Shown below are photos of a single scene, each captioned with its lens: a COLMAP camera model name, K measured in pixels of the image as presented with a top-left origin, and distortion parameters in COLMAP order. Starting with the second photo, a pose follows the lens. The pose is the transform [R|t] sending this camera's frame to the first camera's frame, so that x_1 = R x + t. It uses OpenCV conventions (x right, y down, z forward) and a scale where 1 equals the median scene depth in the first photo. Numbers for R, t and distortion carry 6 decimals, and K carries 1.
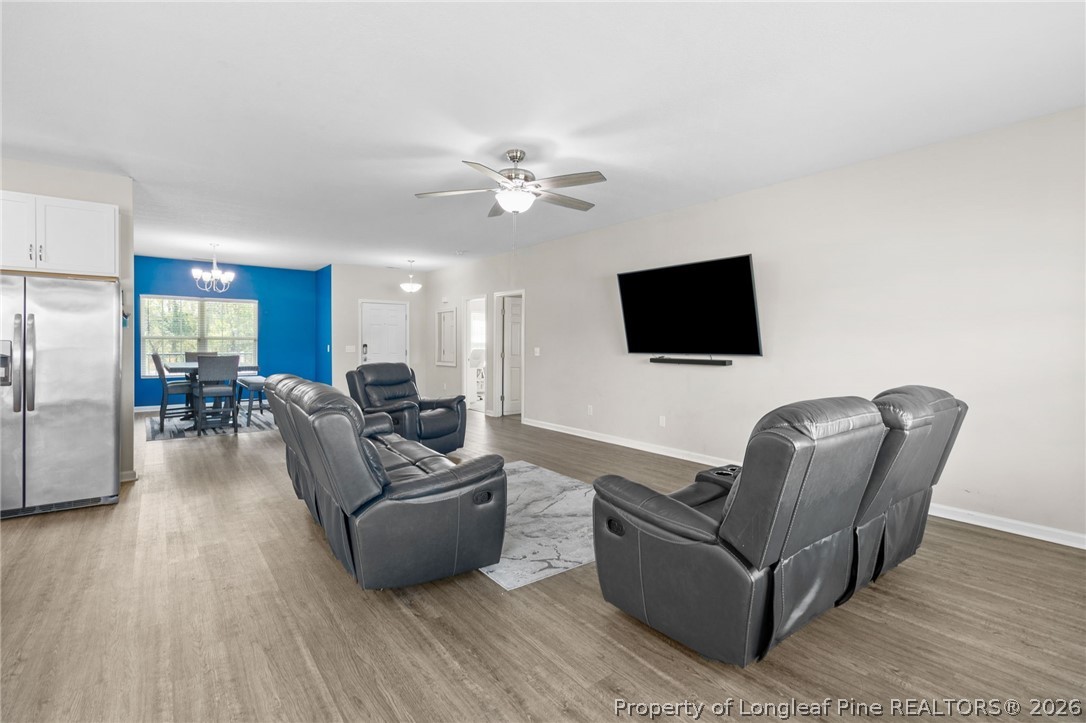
lens RADIAL K [[500.0, 0, 525.0], [0, 500.0, 347.6], [0, 0, 1]] dist [0.003756, -0.000752]
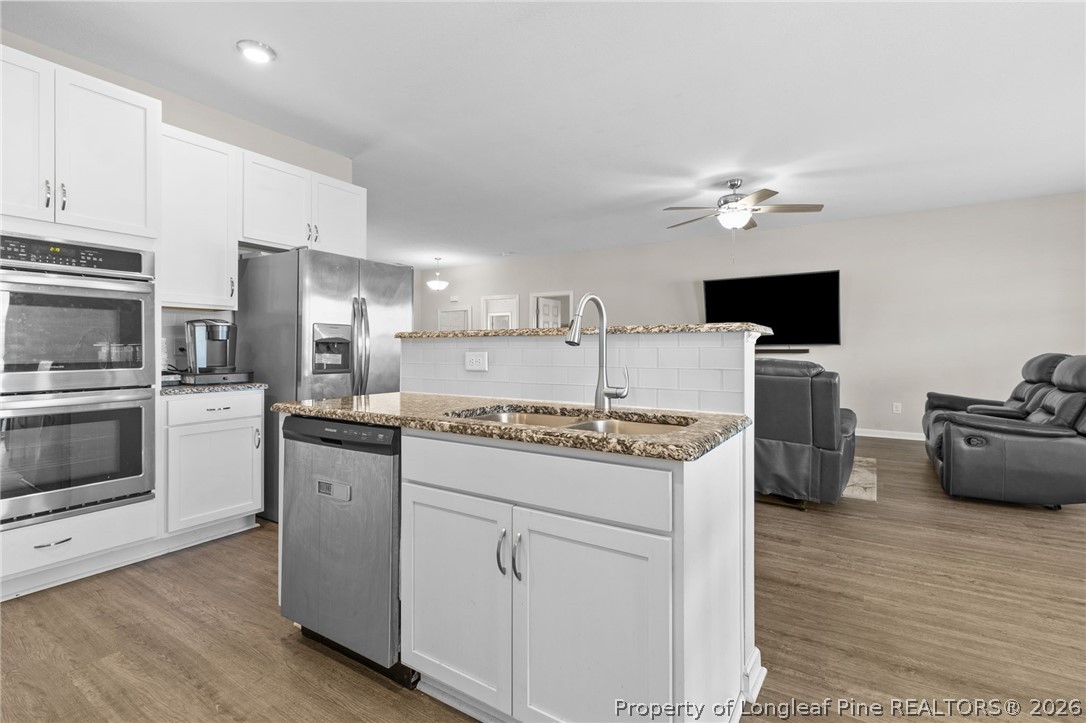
lens RADIAL K [[500.0, 0, 543.7], [0, 500.0, 348.4], [0, 0, 1]] dist [0.003756, -0.000752]
pose [[0.942274, -0.004326, 0.334815, -0.749051], [0.007252, 0.999946, -0.007489, 0.029837], [-0.334765, 0.009485, 0.942254, -0.015020]]
